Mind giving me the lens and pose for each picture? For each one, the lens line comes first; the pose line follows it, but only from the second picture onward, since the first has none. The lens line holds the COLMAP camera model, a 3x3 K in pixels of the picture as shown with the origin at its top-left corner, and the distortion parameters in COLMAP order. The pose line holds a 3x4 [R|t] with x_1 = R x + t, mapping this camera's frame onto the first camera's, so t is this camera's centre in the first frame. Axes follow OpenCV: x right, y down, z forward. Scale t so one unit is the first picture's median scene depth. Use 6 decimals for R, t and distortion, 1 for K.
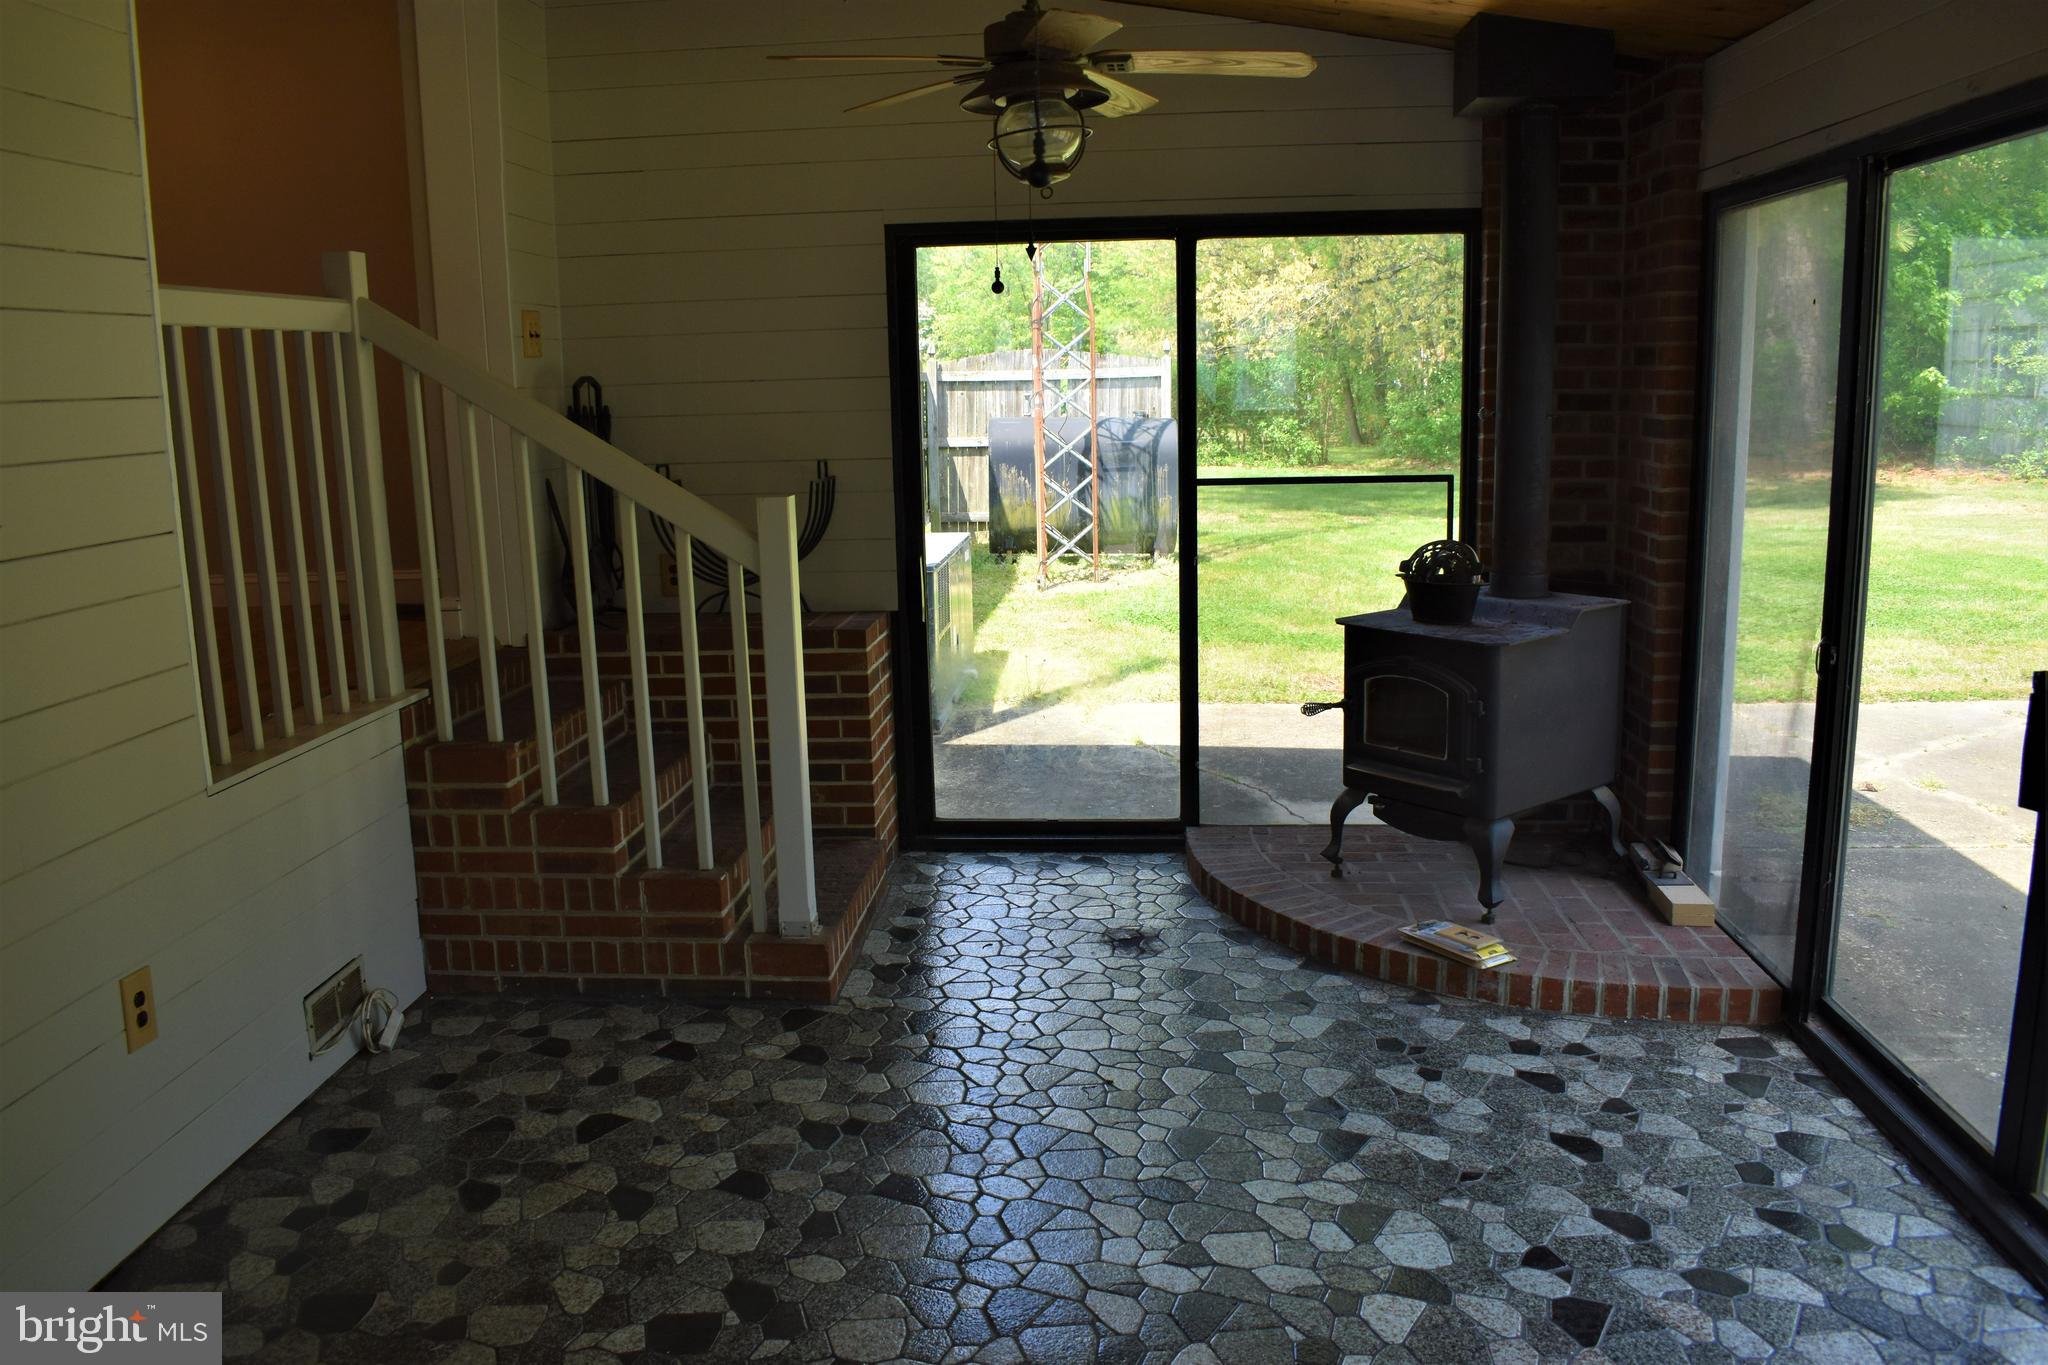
lens RADIAL K [[1627.8, 0, 1023.1], [0, 1627.8, 679.0], [0, 0, 1]] dist [-0.063019, -0.000814]
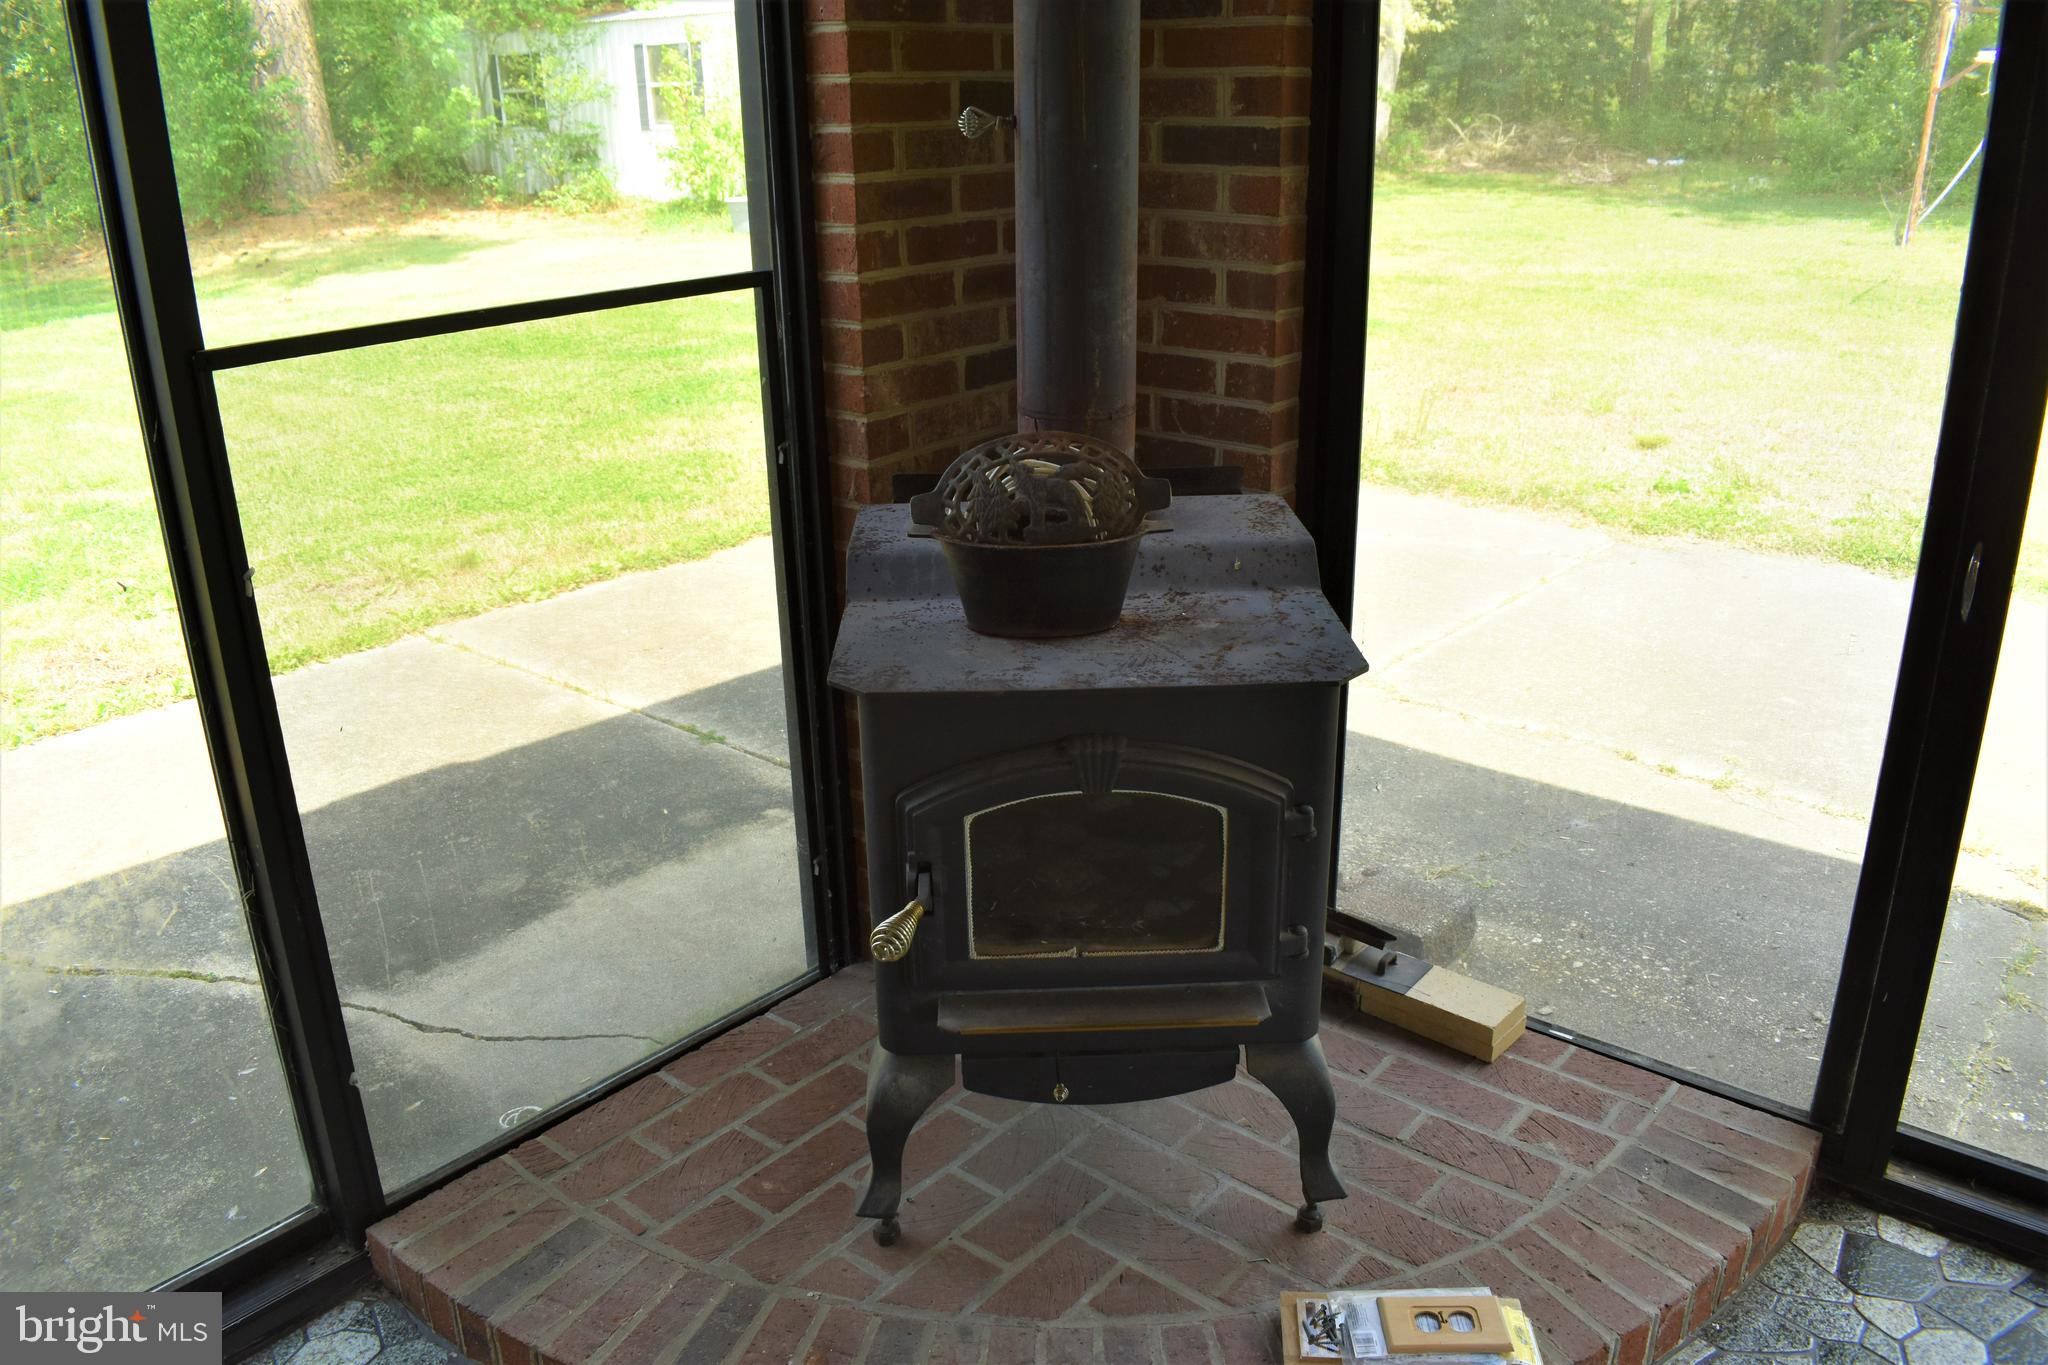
lens RADIAL K [[1627.8, 0, 1023.1], [0, 1627.8, 679.0], [0, 0, 1]] dist [-0.063019, -0.000814]
pose [[0.605003, -0.274924, 0.747254, -0.059836], [0.163946, 0.961401, 0.220975, -0.101373], [-0.779162, -0.011181, 0.626723, 0.638238]]
